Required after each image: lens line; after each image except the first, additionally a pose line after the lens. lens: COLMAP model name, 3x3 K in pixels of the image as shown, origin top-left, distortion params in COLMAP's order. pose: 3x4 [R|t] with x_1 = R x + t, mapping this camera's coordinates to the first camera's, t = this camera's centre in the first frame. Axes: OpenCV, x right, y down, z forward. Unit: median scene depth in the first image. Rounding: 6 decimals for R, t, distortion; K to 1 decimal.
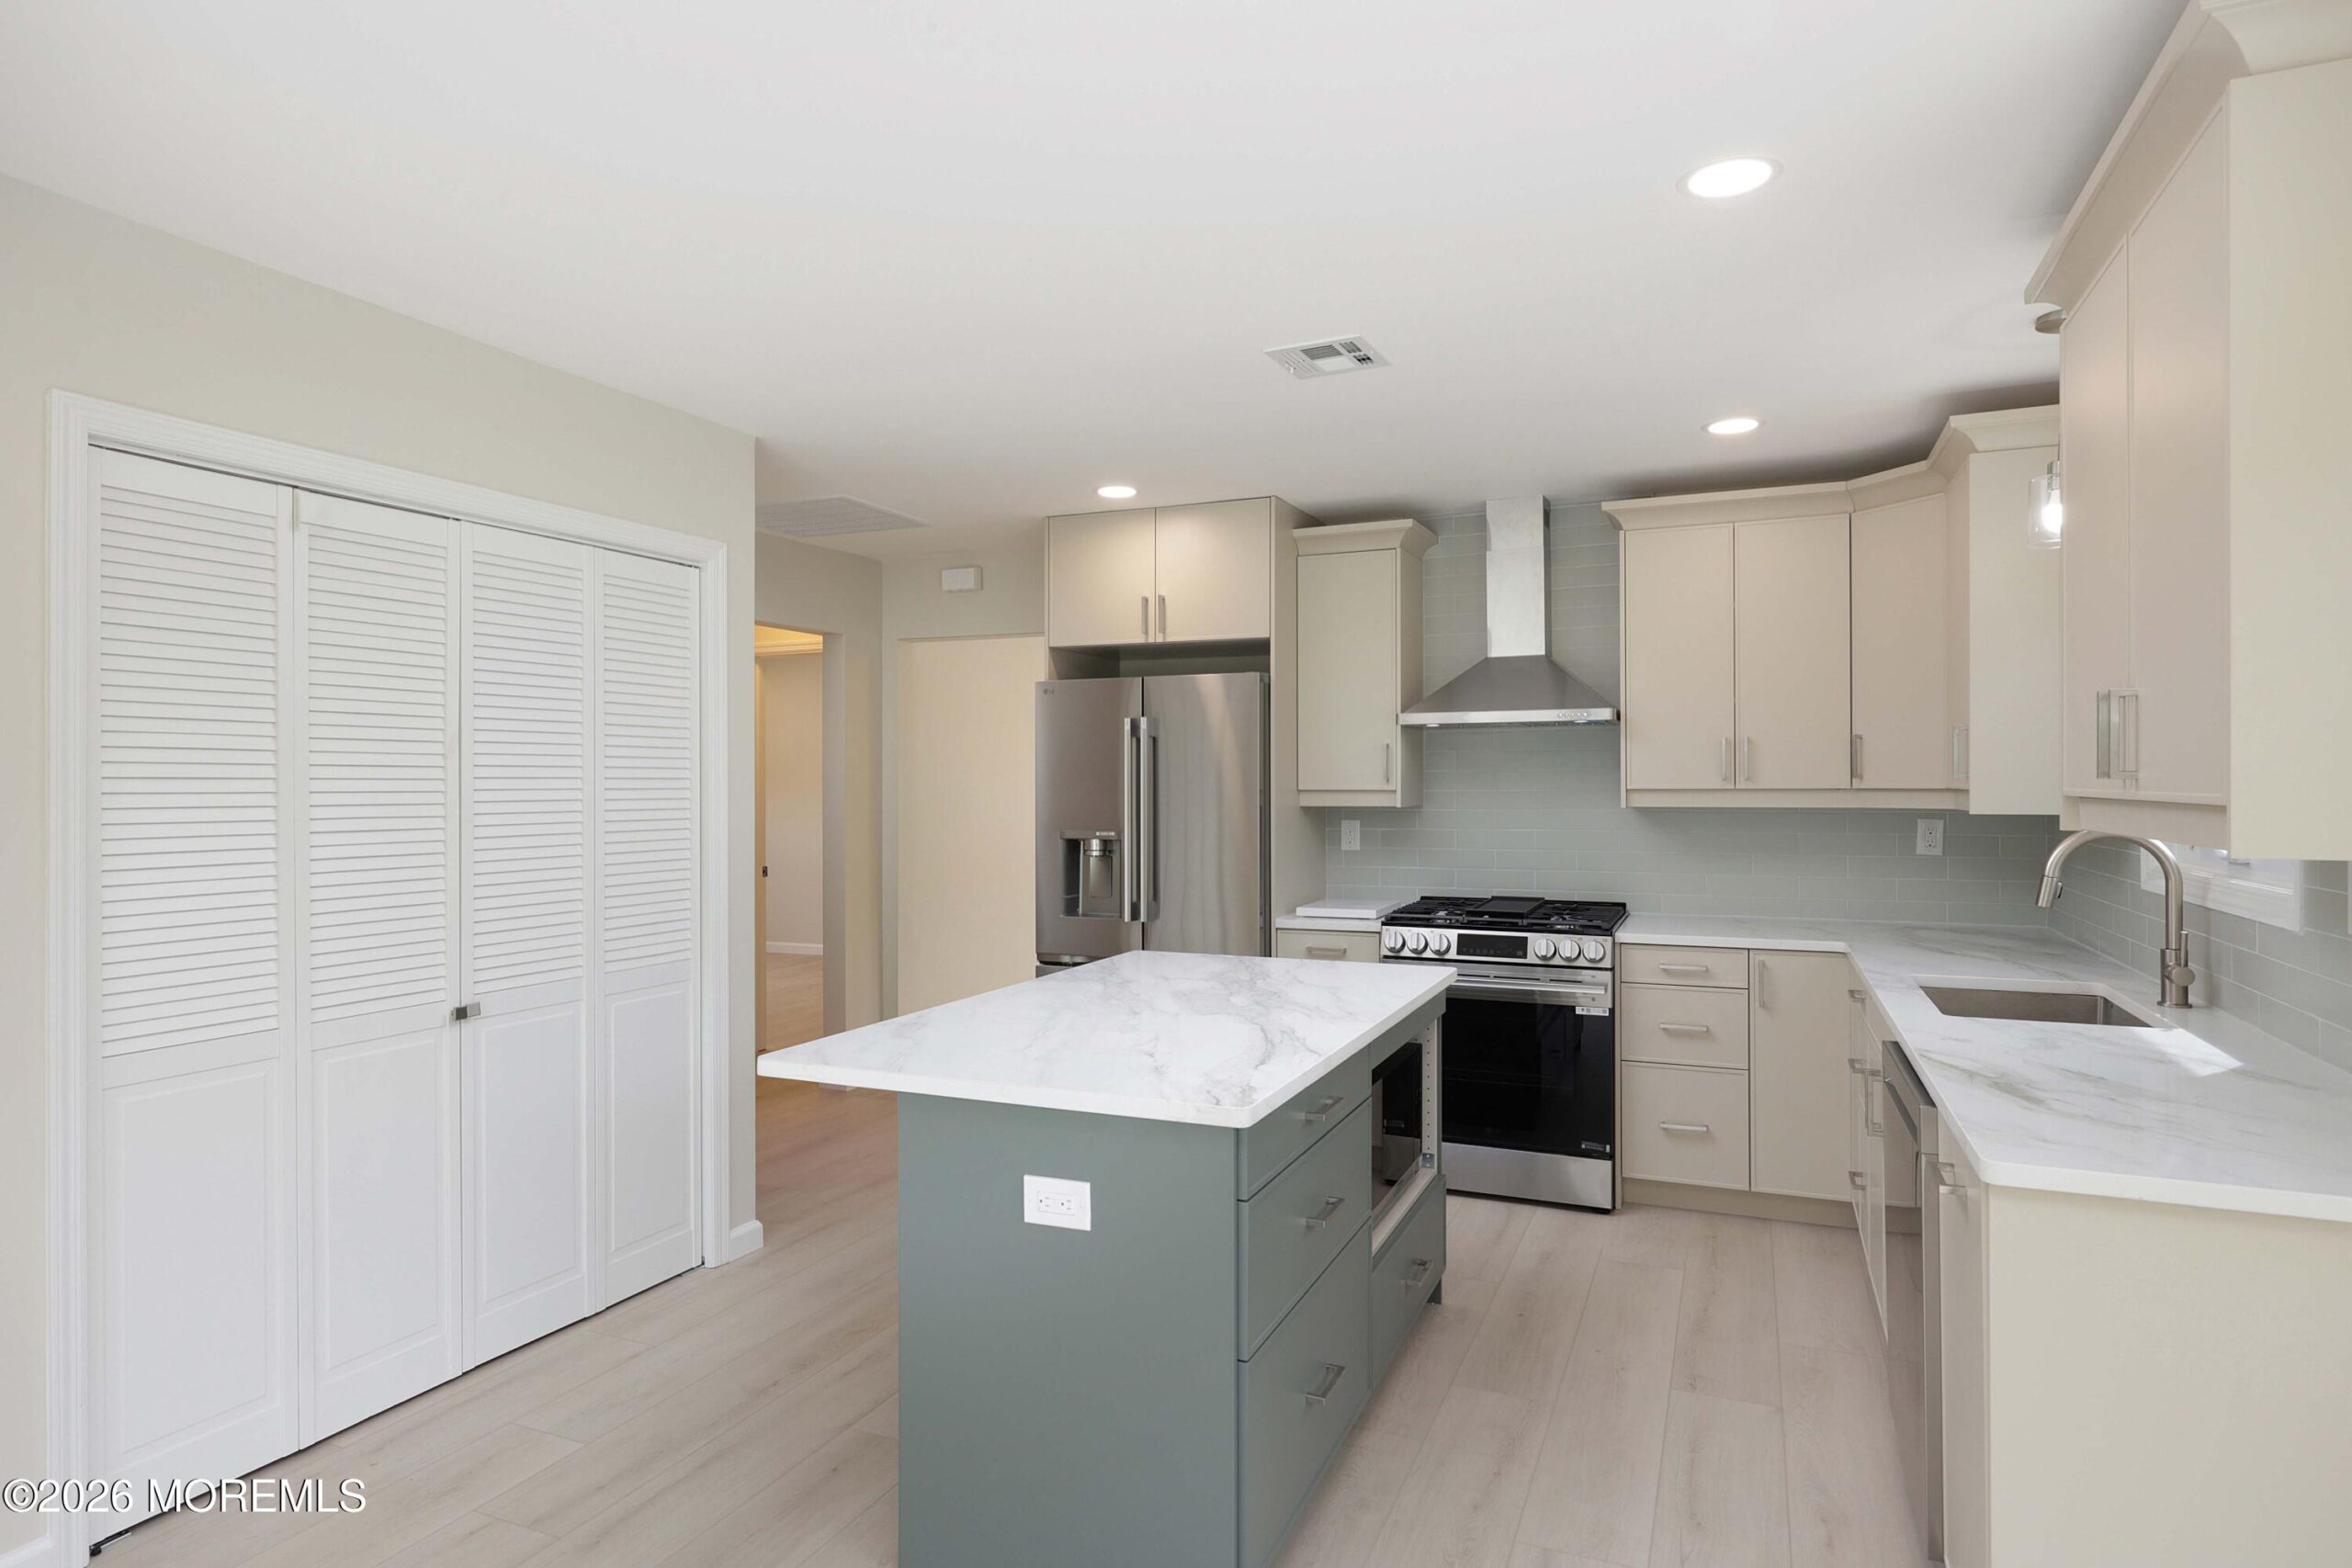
lens RADIAL K [[1268.5, 0, 1165.5], [0, 1268.5, 787.1], [0, 0, 1]] dist [0.001758, -0.000898]
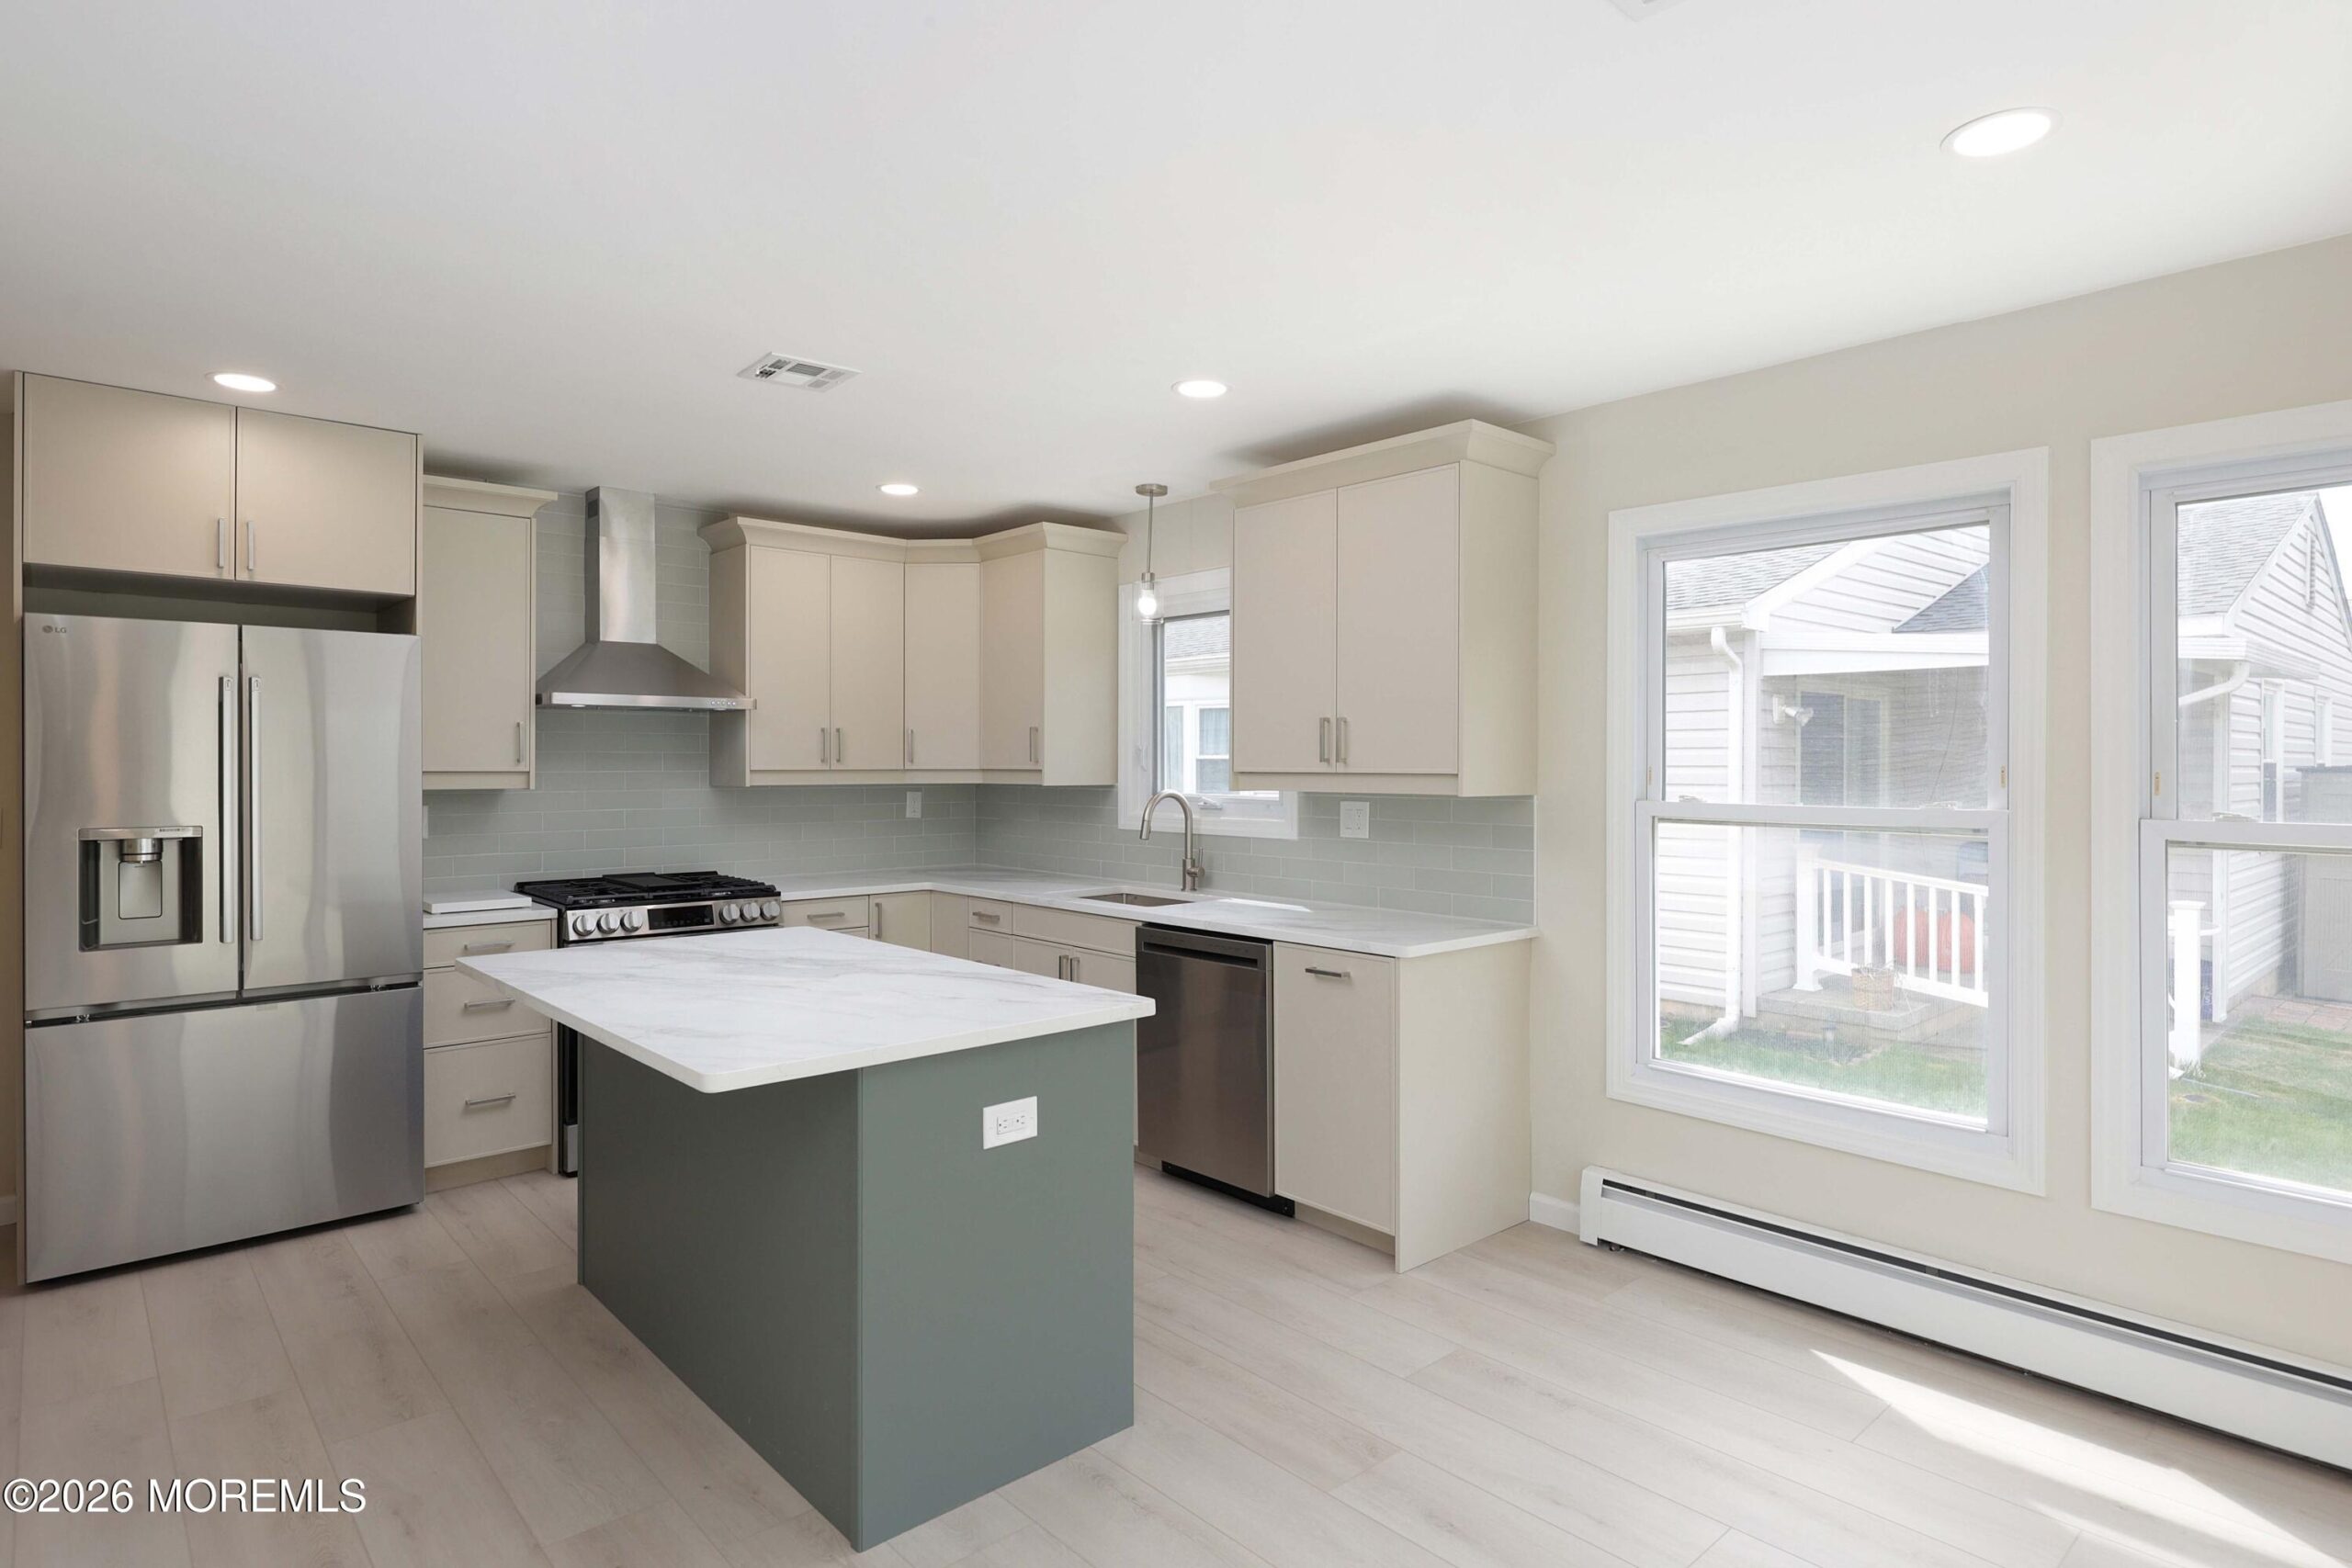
lens RADIAL K [[1254.9, 0, 1148.3], [0, 1254.9, 776.5], [0, 0, 1]] dist [0.000319, 0.000373]
pose [[0.425859, -0.004735, 0.904777, -0.534006], [0.000829, 0.999988, 0.004843, 0.002477], [-0.904789, -0.001312, 0.425858, 0.197239]]
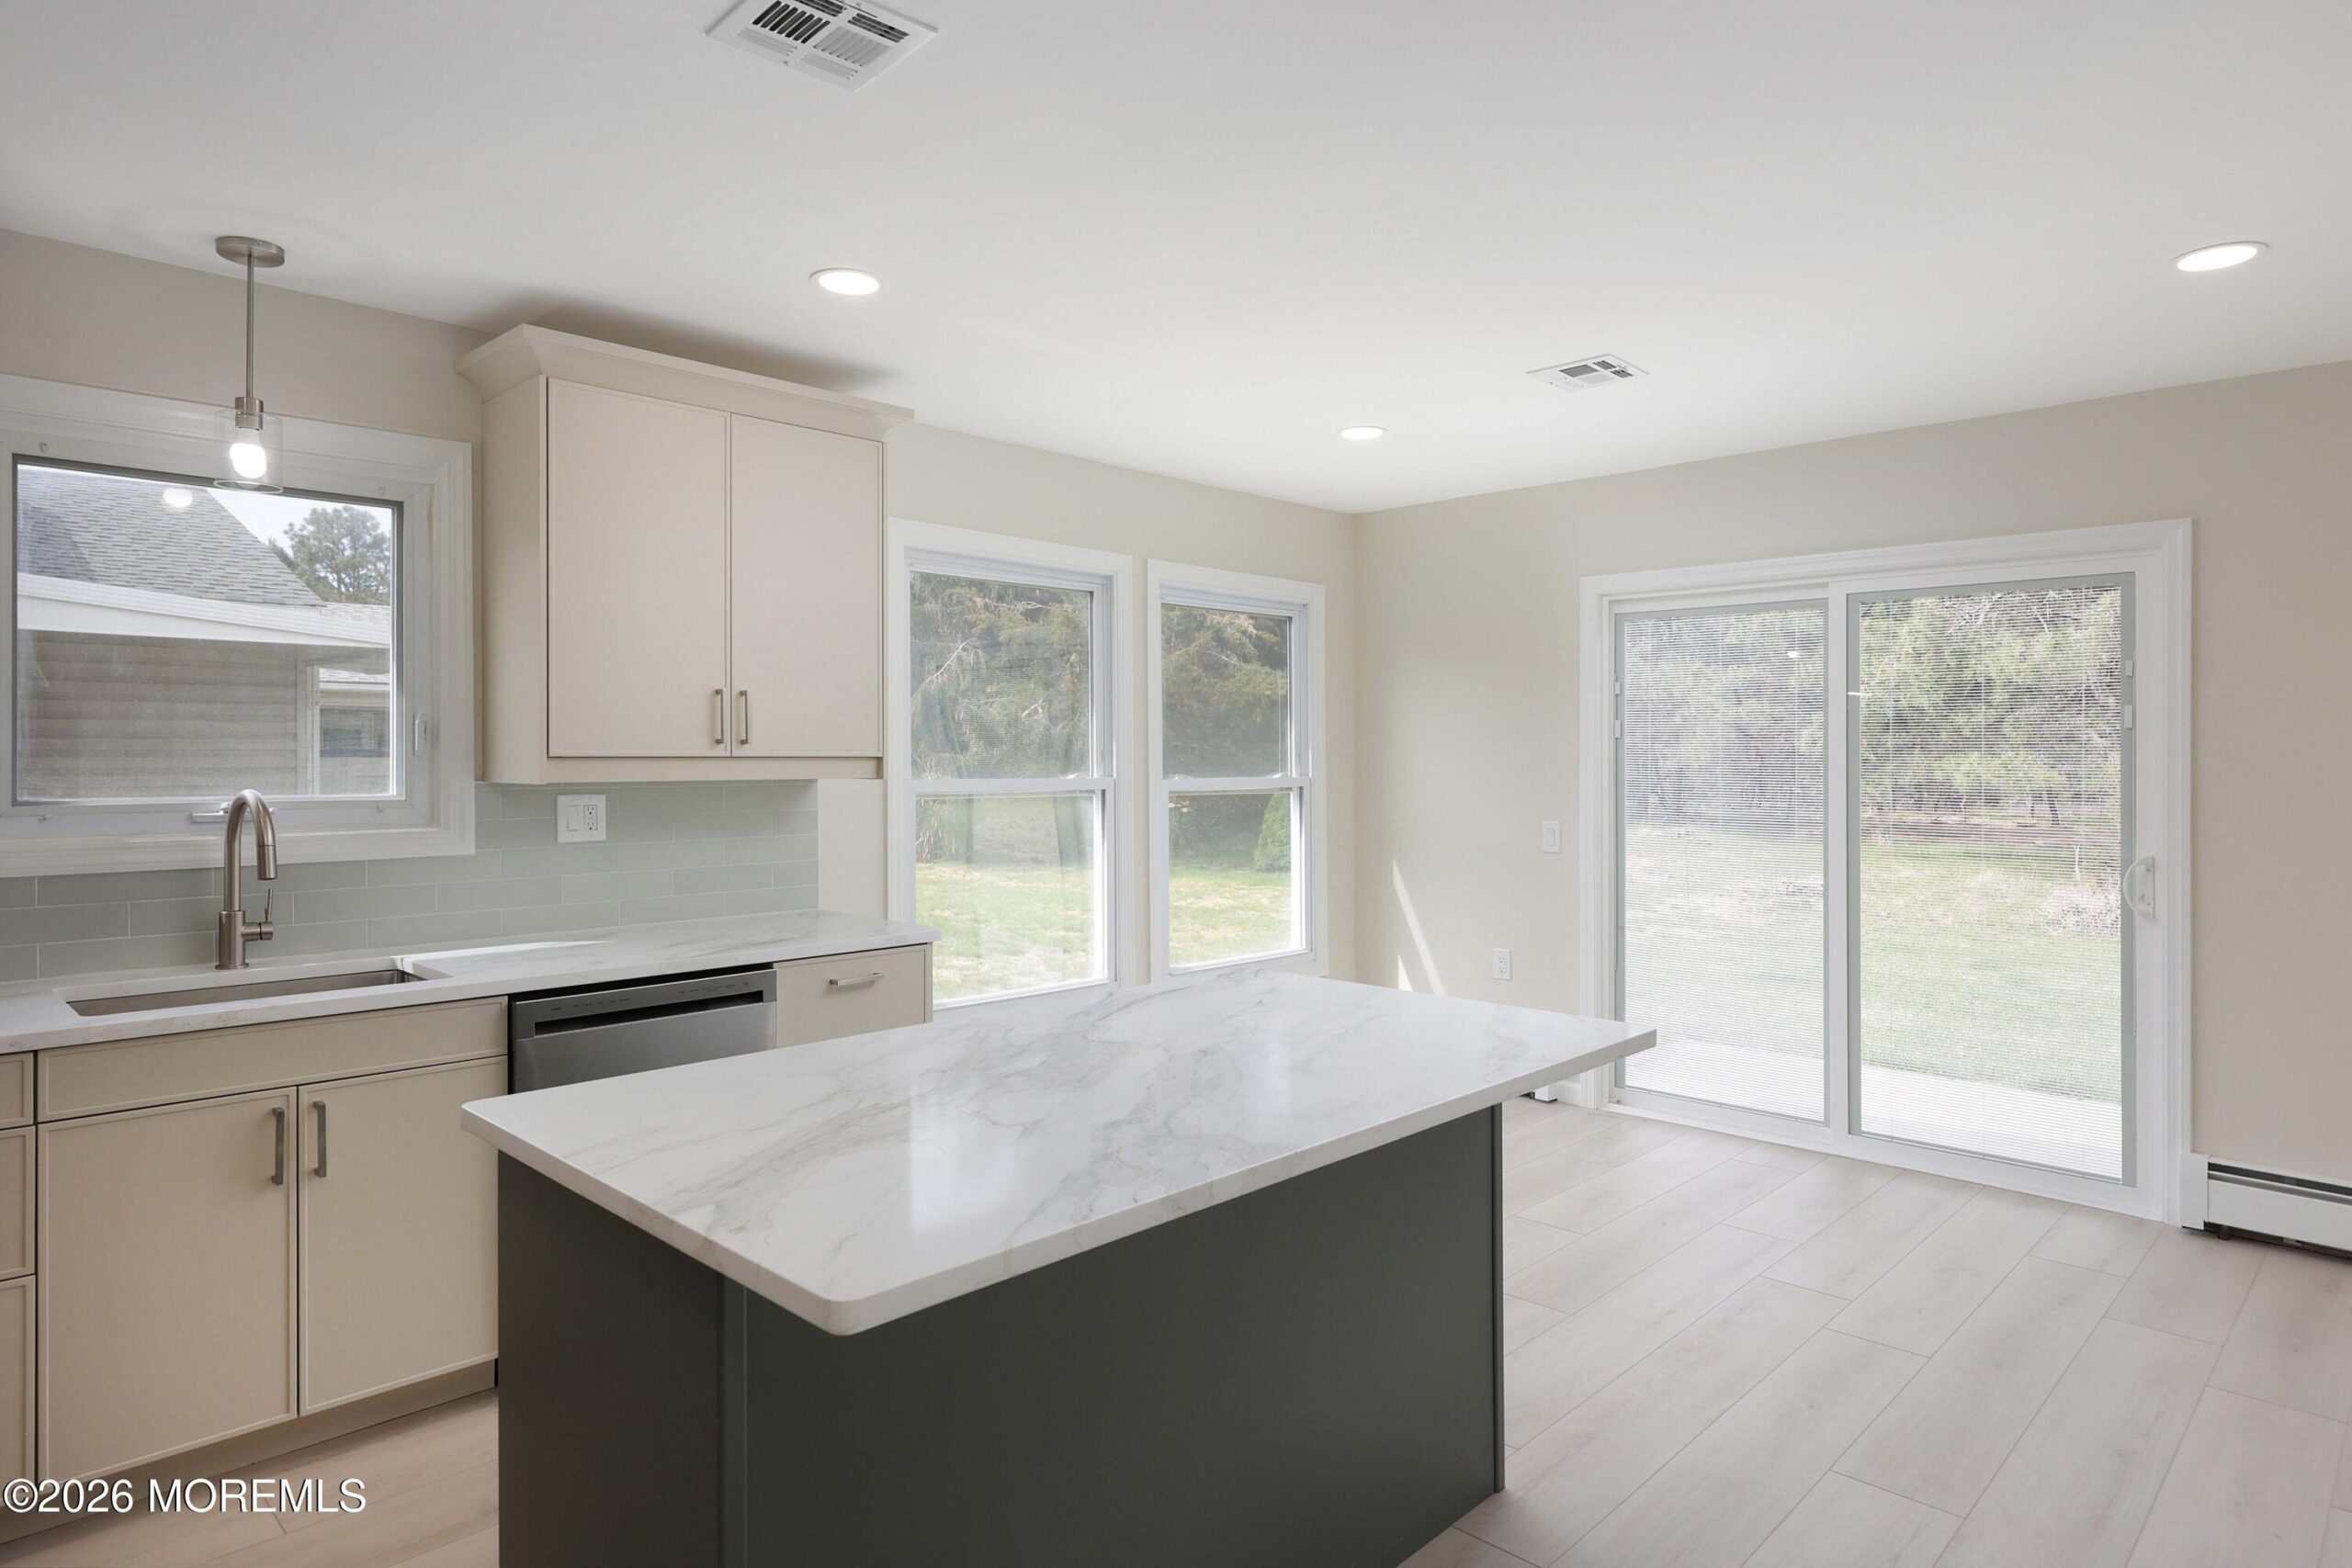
lens RADIAL K [[1348.4, 0, 1181.4], [0, 1348.4, 743.4], [0, 0, 1]] dist [0.001840, 0.000976]
pose [[-0.935713, 0.005868, 0.352714, -0.192767], [0.004562, 0.999979, -0.004534, 0.001159], [-0.352733, -0.002633, -0.935720, 1.128634]]
